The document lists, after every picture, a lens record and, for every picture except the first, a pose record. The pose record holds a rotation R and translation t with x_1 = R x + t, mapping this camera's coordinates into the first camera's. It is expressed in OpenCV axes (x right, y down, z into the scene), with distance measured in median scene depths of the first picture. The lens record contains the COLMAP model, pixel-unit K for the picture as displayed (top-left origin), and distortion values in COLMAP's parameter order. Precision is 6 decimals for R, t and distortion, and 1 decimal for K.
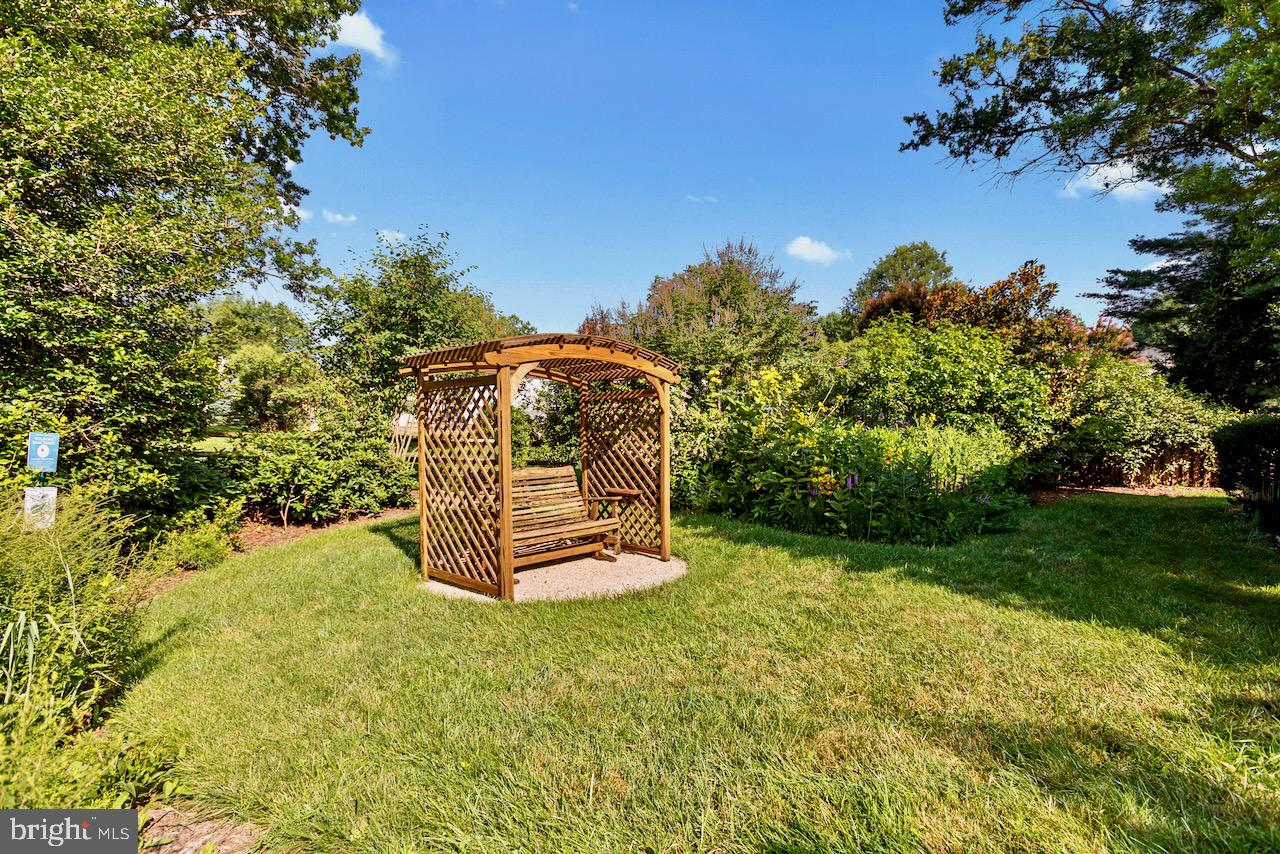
lens RADIAL K [[579.9, 0, 638.2], [0, 579.9, 424.9], [0, 0, 1]] dist [-0.010341, 0.000719]
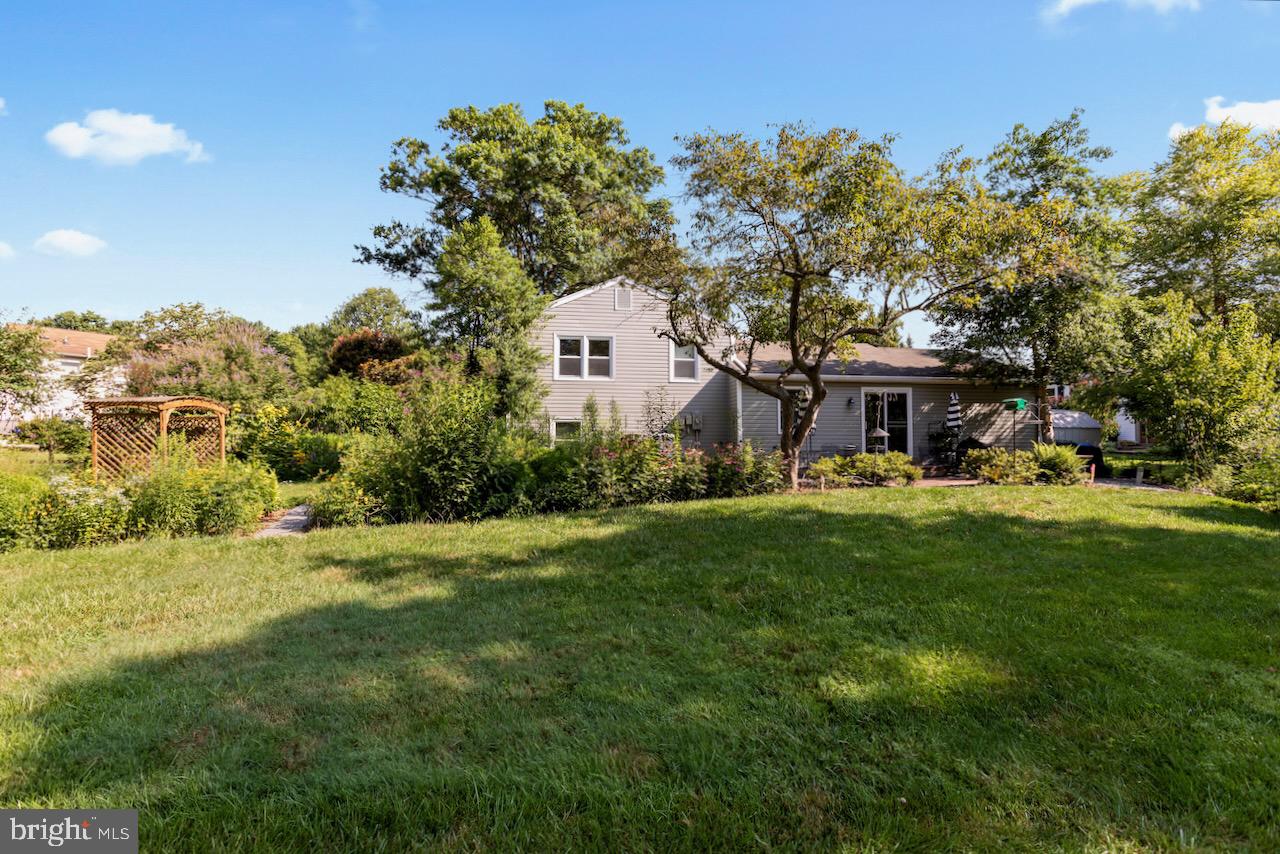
lens RADIAL K [[579.9, 0, 636.0], [0, 579.9, 430.9], [0, 0, 1]] dist [-0.010341, 0.000719]
pose [[0.673036, -0.004489, 0.739596, -0.335400], [0.011013, 0.999932, -0.003953, 0.013024], [-0.739528, 0.010805, 0.673039, -1.077110]]
